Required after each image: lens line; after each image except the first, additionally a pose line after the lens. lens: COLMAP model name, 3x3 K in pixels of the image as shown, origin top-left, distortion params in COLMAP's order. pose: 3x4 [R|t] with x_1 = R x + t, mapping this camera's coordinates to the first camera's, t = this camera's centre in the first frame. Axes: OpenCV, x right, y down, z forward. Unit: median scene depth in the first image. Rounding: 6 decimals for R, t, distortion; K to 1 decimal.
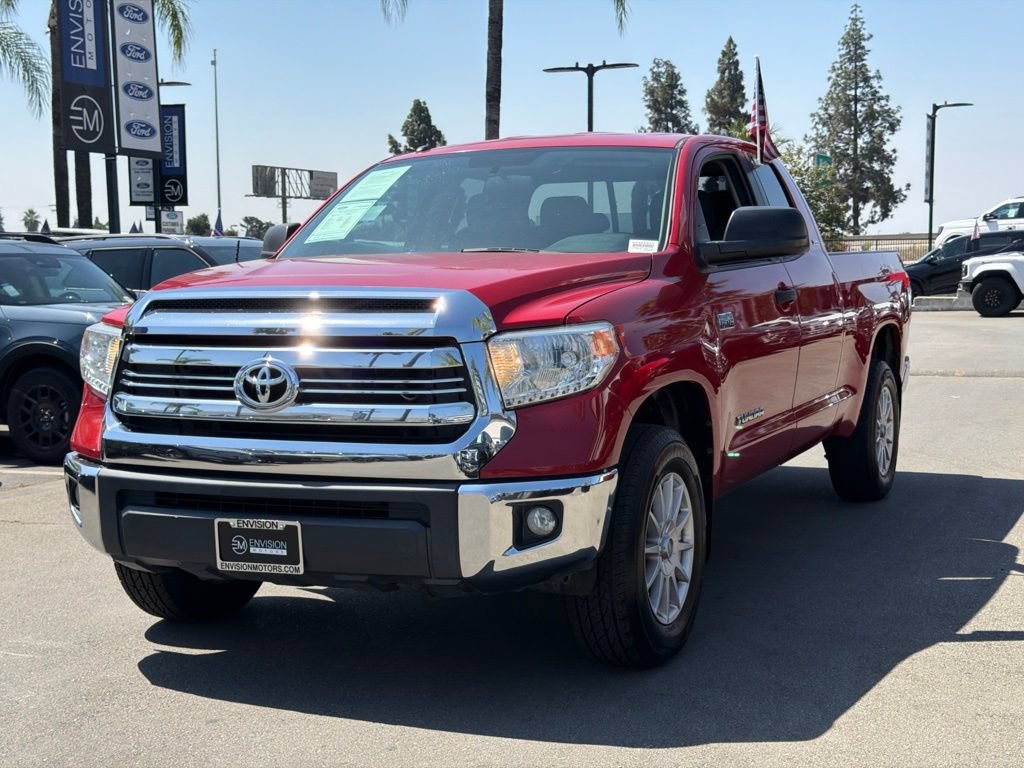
lens RADIAL K [[1427.1, 0, 512.0], [0, 1427.1, 384.0], [0, 0, 1]] dist [0.181649, -0.436150]
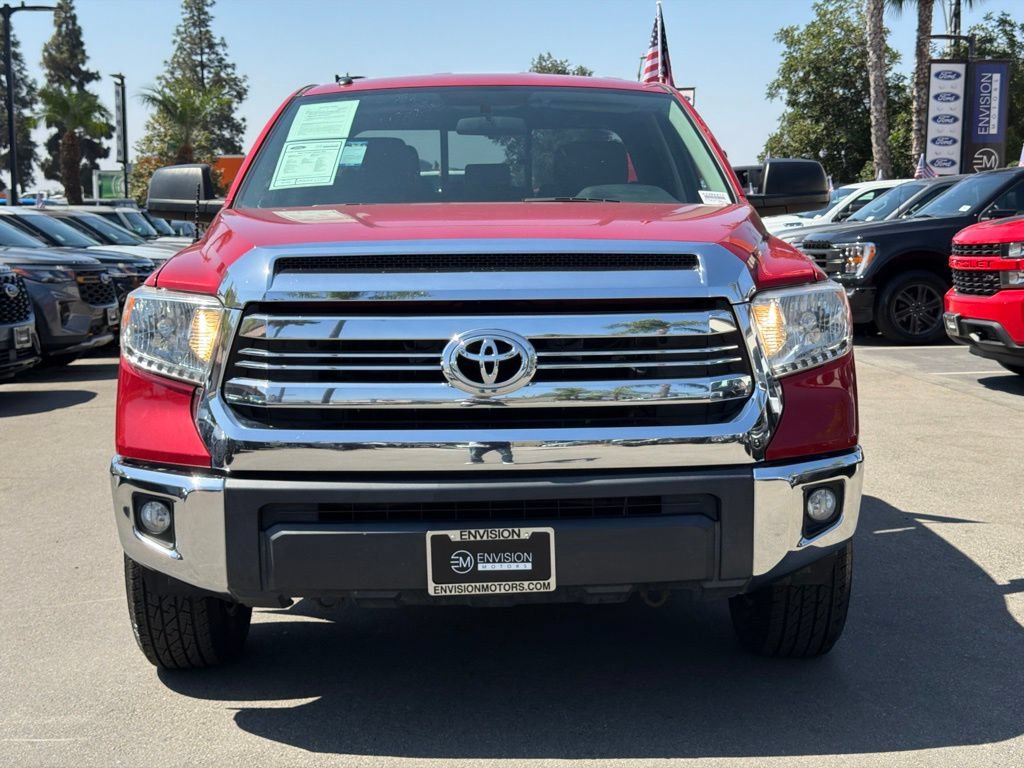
lens RADIAL K [[1427.1, 0, 512.0], [0, 1427.1, 384.0], [0, 0, 1]] dist [0.181649, -0.436150]
pose [[0.896496, -0.039182, 0.441315, -0.265803], [0.029308, 0.999145, 0.029171, -0.005018], [-0.442081, -0.013217, 0.896878, 0.141788]]
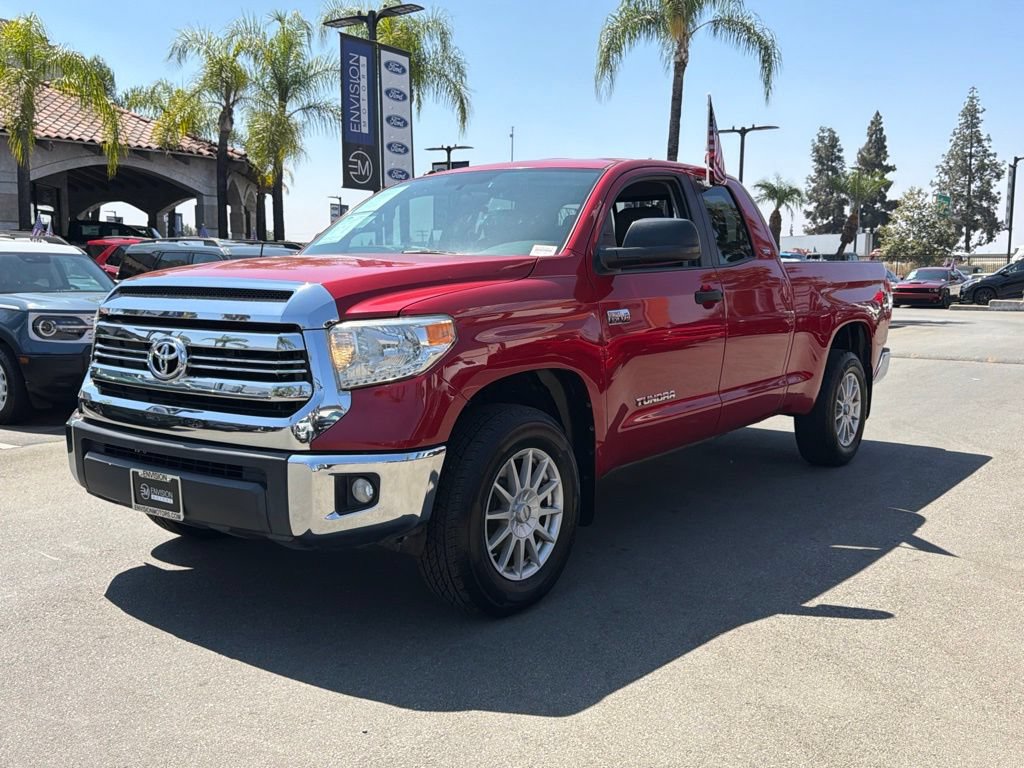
lens RADIAL K [[945.2, 0, 512.9], [0, 945.2, 371.3], [0, 0, 1]] dist [0.156450, -0.336630]
pose [[0.977387, 0.039844, -0.207672, 0.141697], [-0.035069, 0.999030, 0.026629, -0.010669], [0.208531, -0.018745, 0.977836, 0.145646]]
